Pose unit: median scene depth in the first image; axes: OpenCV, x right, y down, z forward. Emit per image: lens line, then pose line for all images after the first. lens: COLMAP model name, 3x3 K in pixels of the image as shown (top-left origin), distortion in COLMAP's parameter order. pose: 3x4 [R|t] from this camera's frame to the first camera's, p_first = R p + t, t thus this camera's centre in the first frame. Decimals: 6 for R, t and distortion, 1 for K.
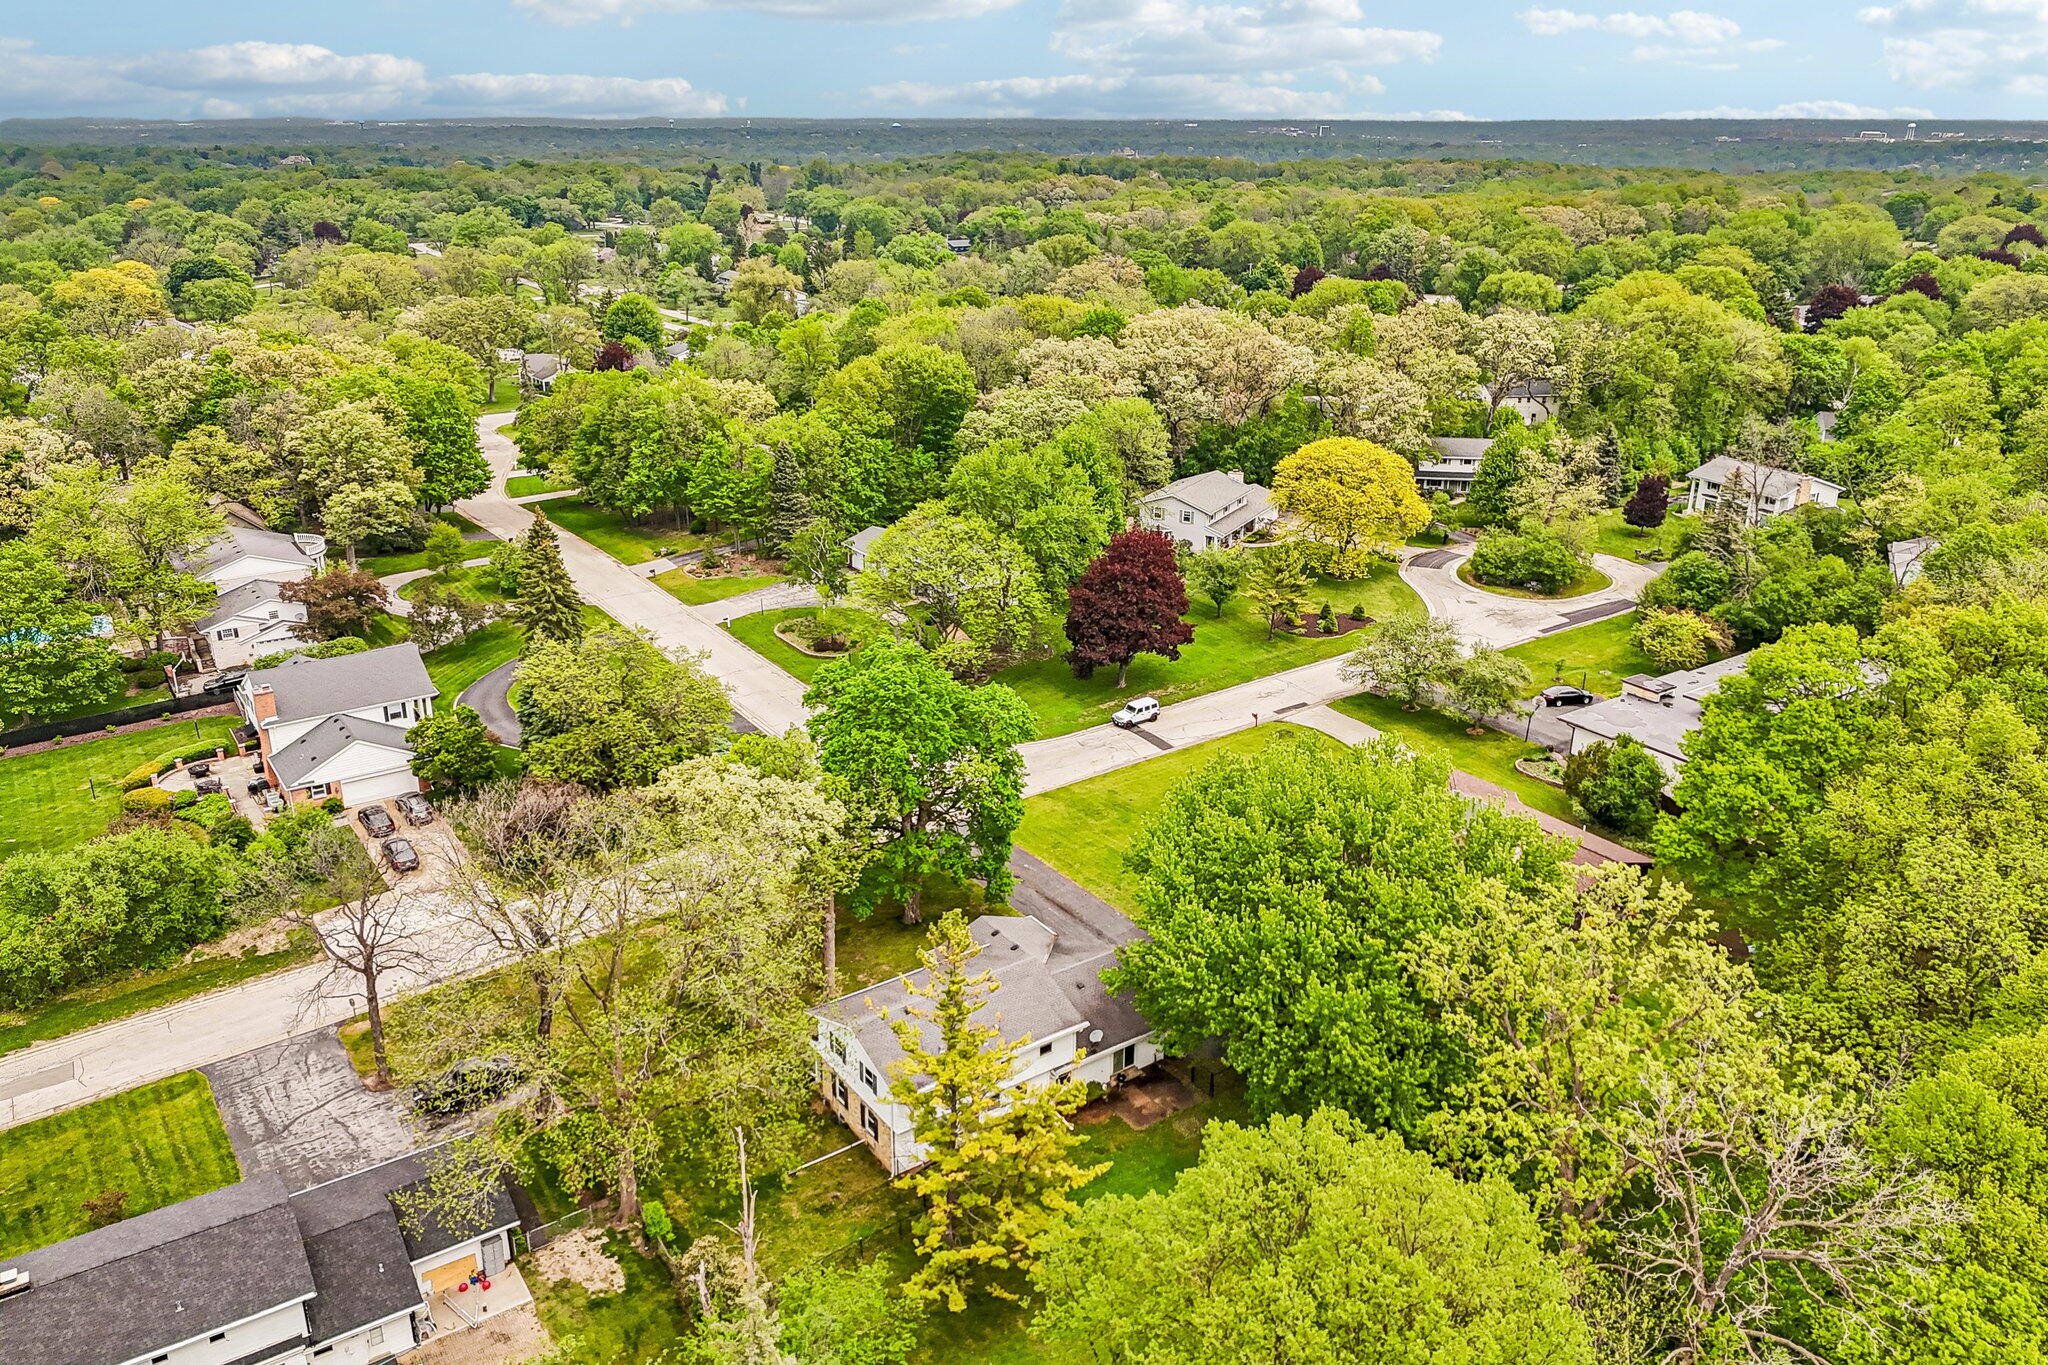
lens RADIAL K [[1508.6, 0, 1024.0], [0, 1508.6, 682.5], [0, 0, 1]] dist [0.110714, -0.123296]
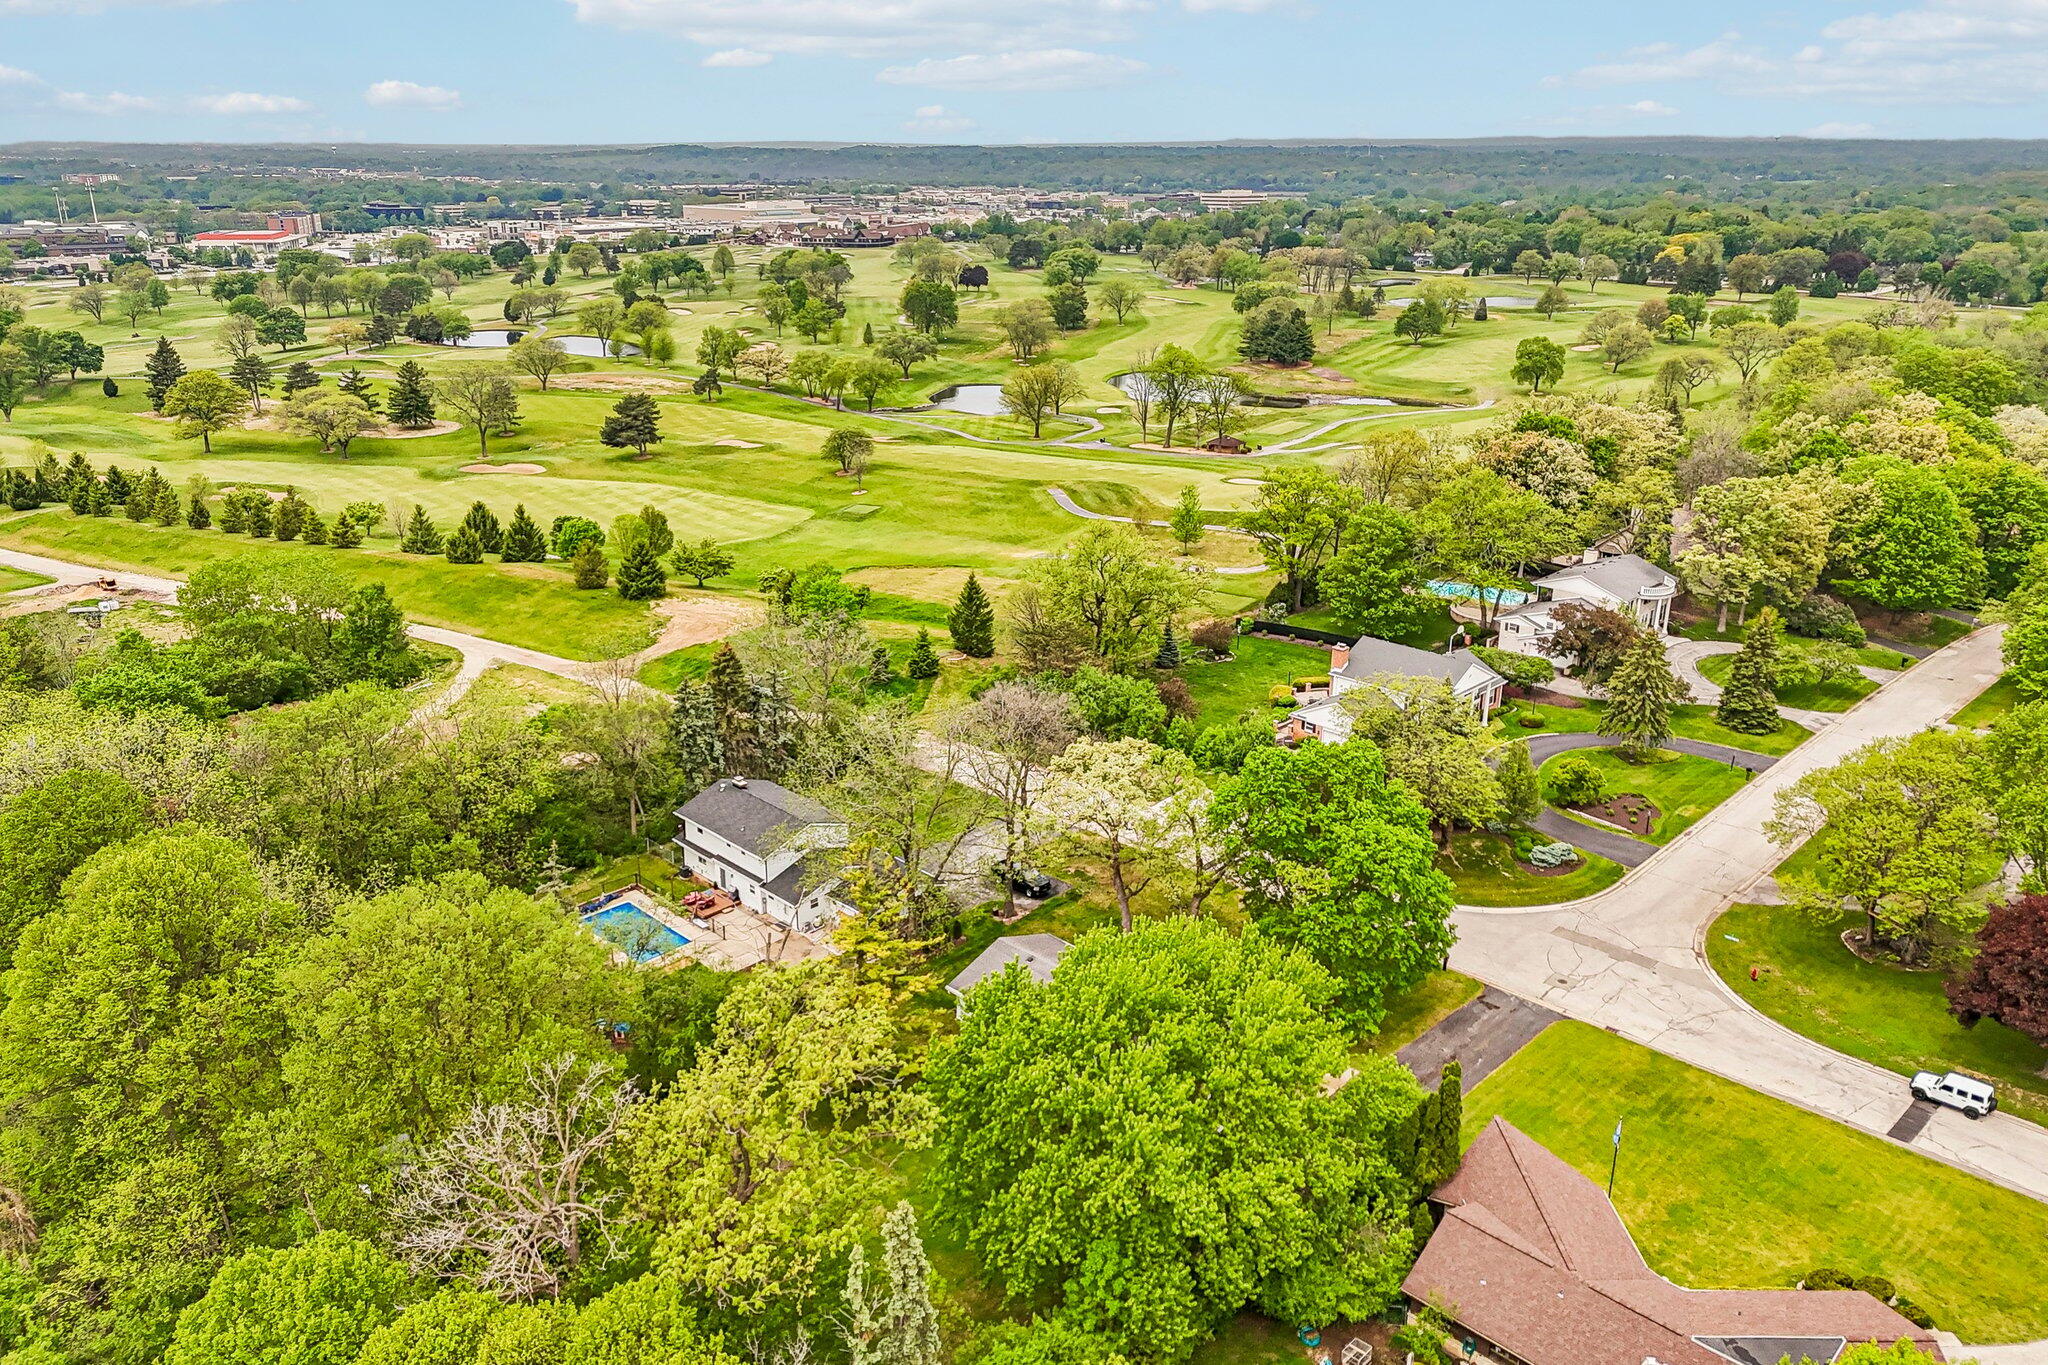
lens RADIAL K [[1508.6, 0, 1024.0], [0, 1508.6, 682.5], [0, 0, 1]] dist [0.110714, -0.123296]
pose [[0.203229, 0.342198, -0.917387, 0.563655], [-0.349530, 0.900562, 0.258490, -0.181383], [0.914618, 0.268122, 0.302629, 0.306678]]
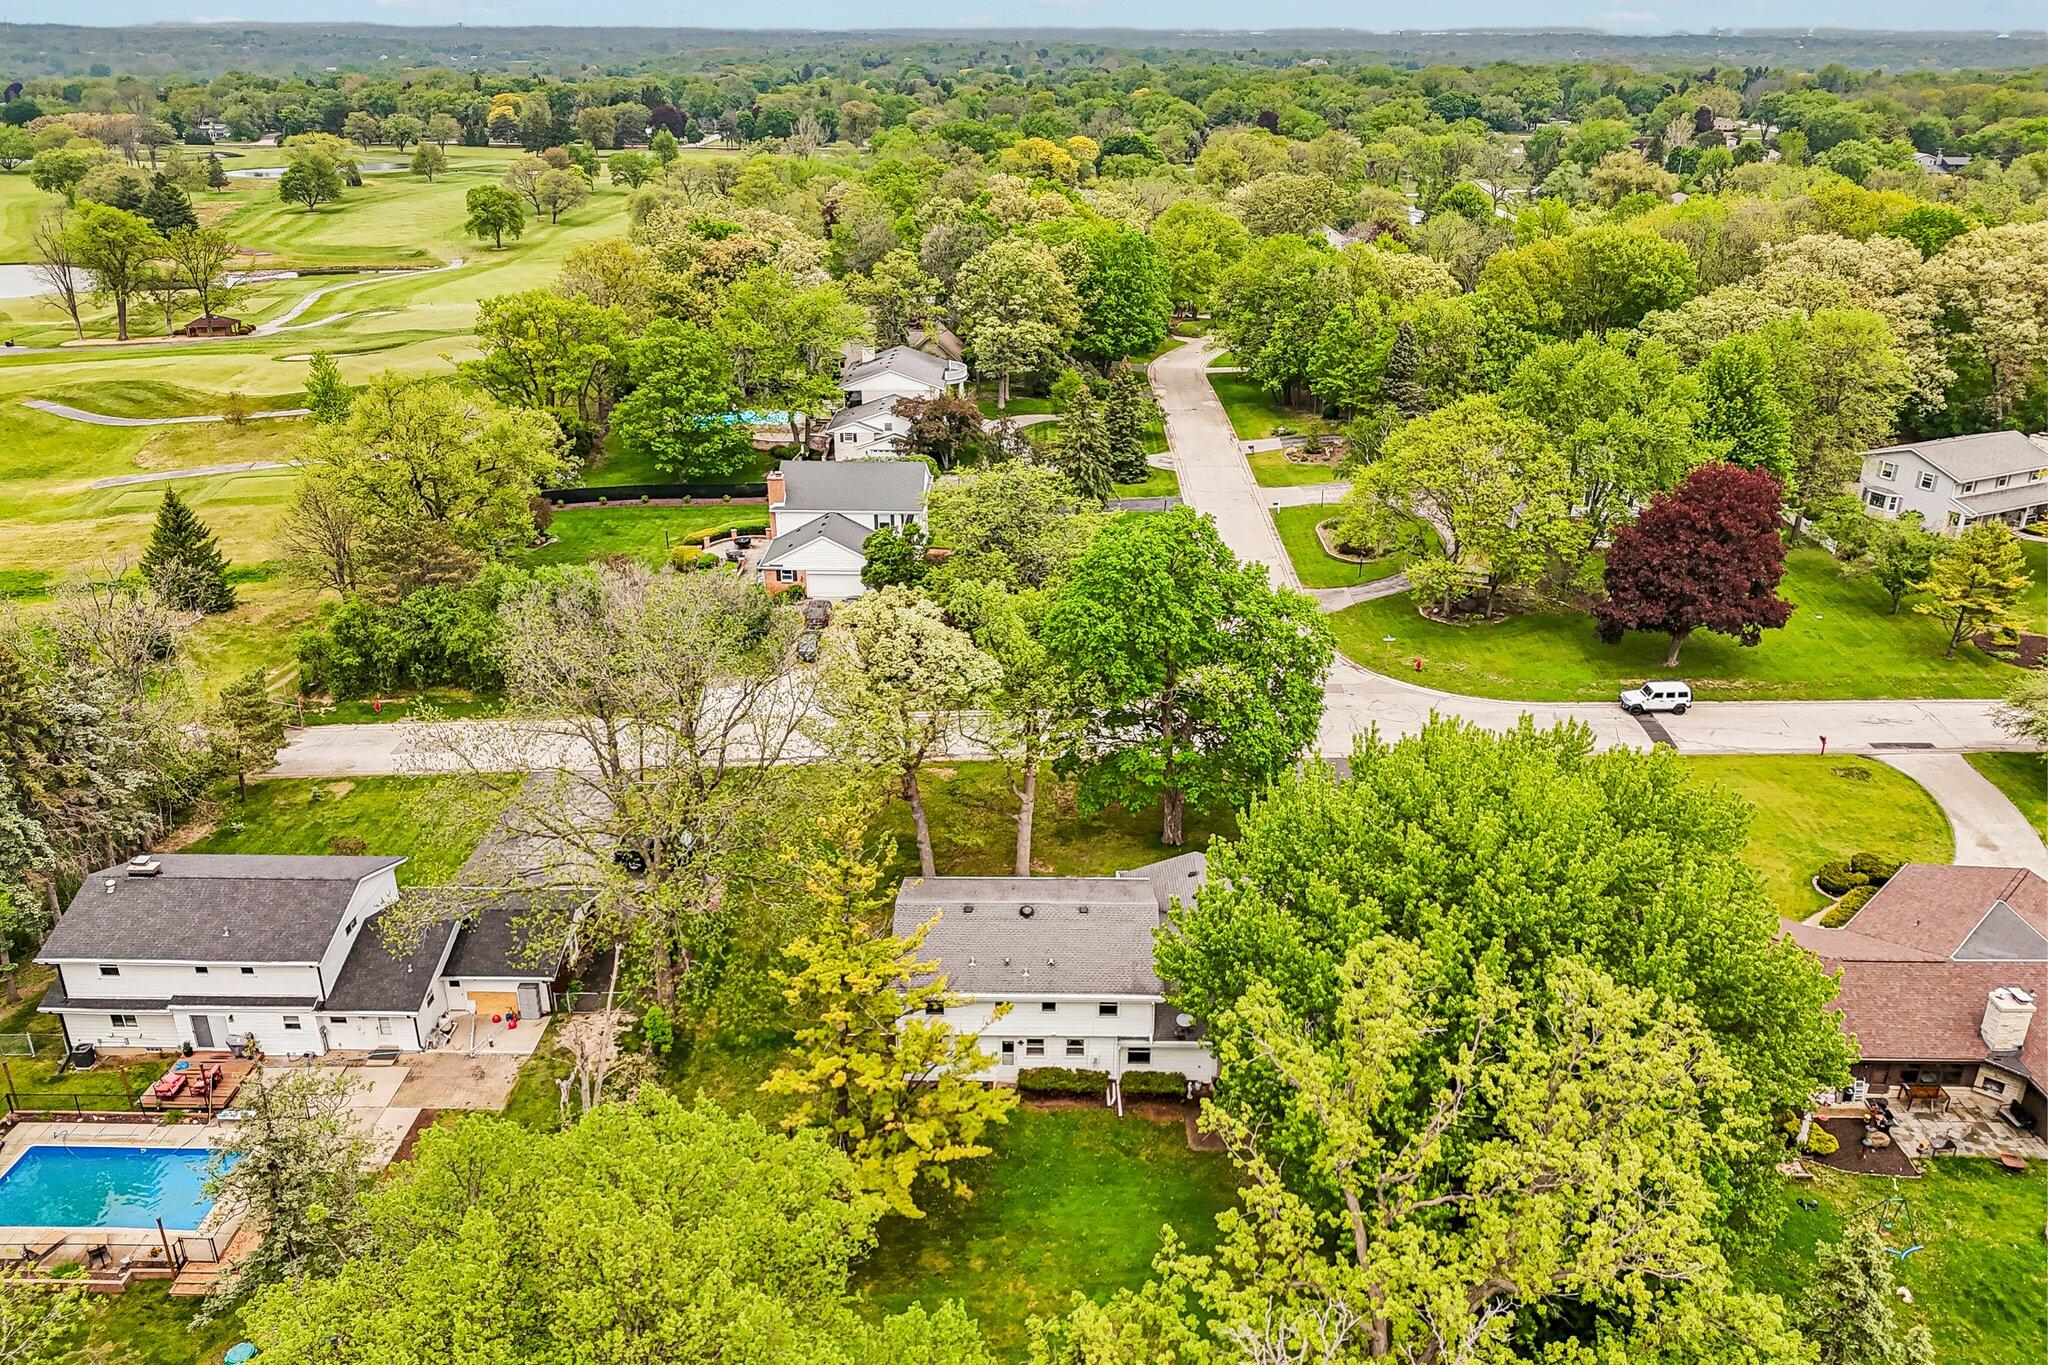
lens RADIAL K [[1508.6, 0, 1024.0], [0, 1508.6, 682.5], [0, 0, 1]] dist [0.110714, -0.123296]
pose [[0.822975, 0.233666, -0.517796, 0.201975], [-0.207261, 0.972162, 0.109292, -0.005822], [0.528919, 0.017374, 0.848494, 0.156651]]
